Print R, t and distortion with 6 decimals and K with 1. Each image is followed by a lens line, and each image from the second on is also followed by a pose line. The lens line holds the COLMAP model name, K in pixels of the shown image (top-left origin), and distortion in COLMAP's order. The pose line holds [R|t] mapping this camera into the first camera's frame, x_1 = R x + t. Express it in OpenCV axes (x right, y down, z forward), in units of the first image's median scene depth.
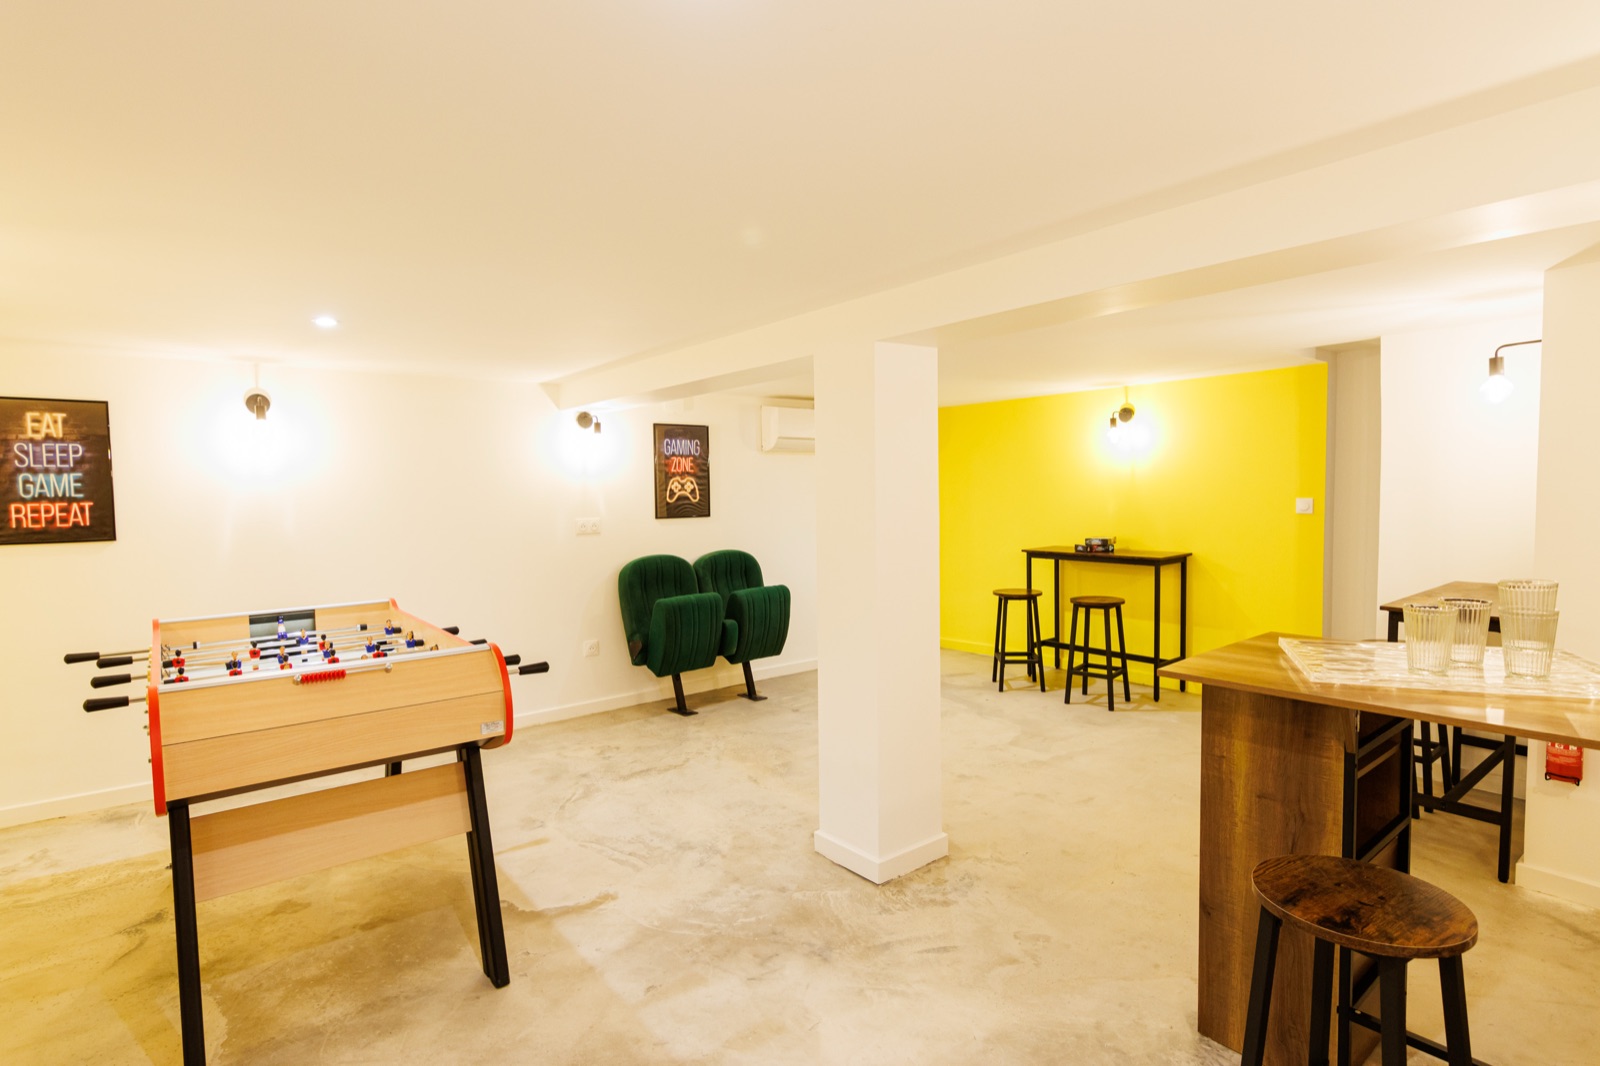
lens RADIAL K [[801.1, 0, 800.0], [0, 801.1, 533.0], [0, 0, 1]] dist [-0.002033, 0.000043]
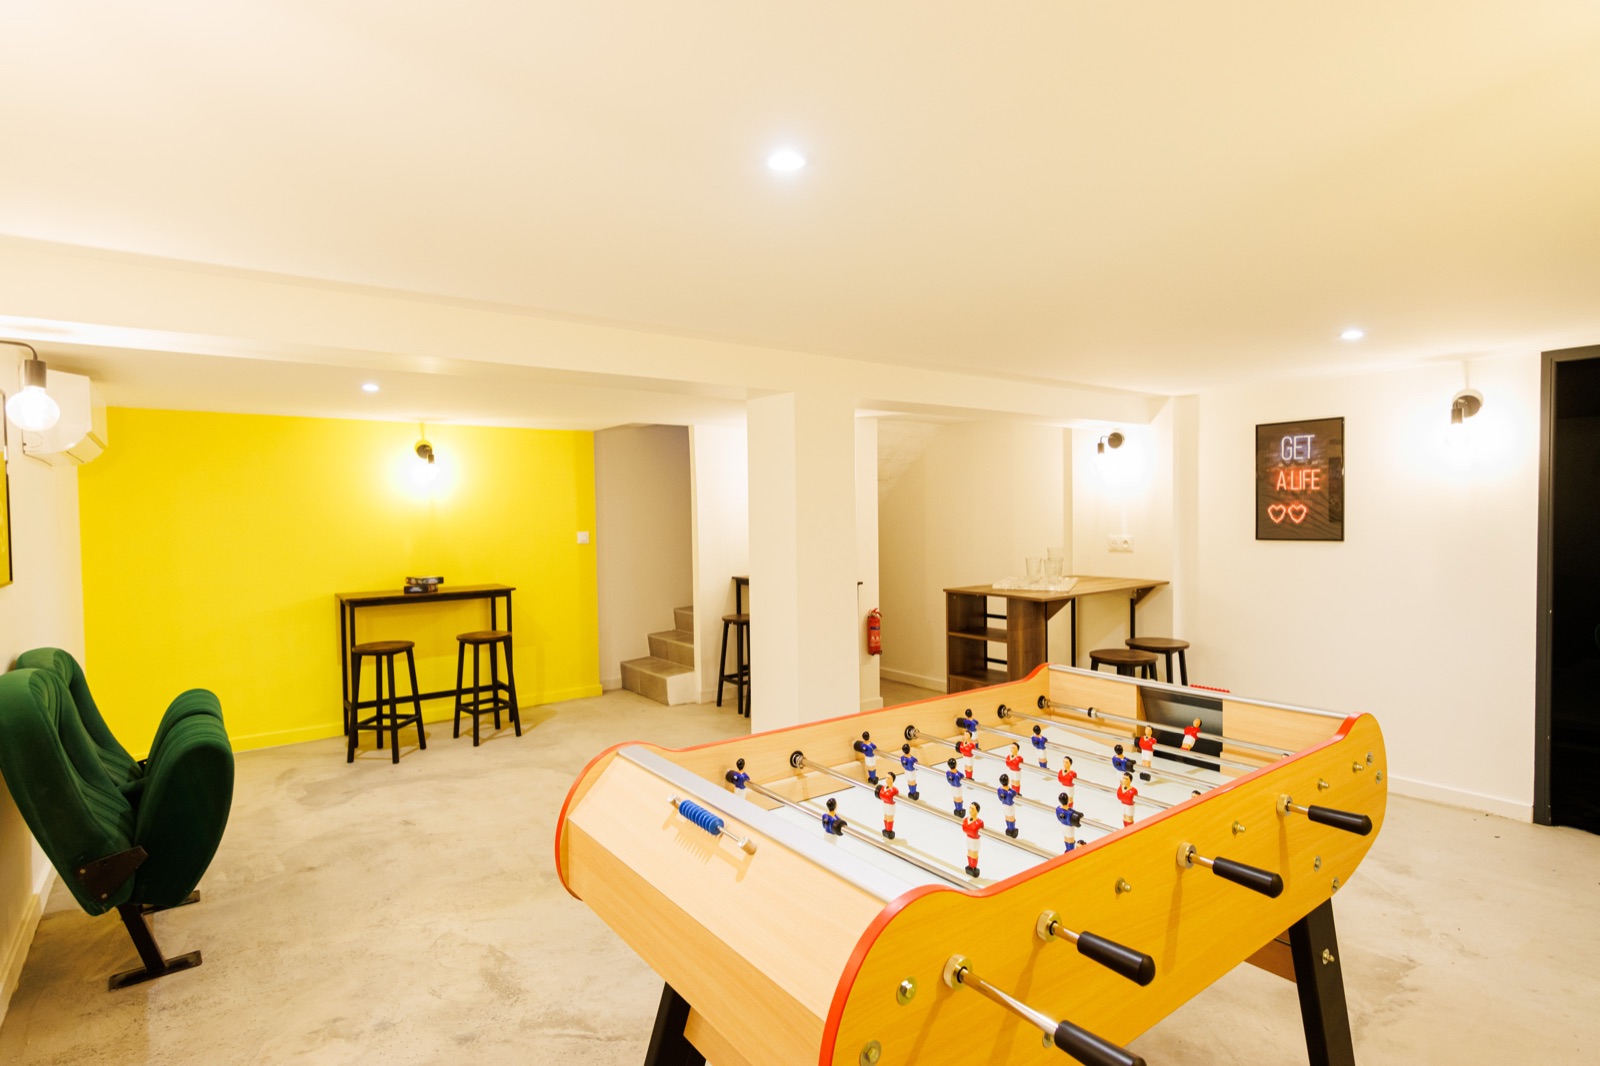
lens RADIAL K [[801.1, 0, 800.0], [0, 801.1, 533.0], [0, 0, 1]] dist [-0.002033, 0.000043]
pose [[0.027120, -0.005564, 0.999617, -0.647147], [0.066458, 0.997782, 0.003751, -0.022260], [-0.997421, 0.066331, 0.027429, 0.592072]]
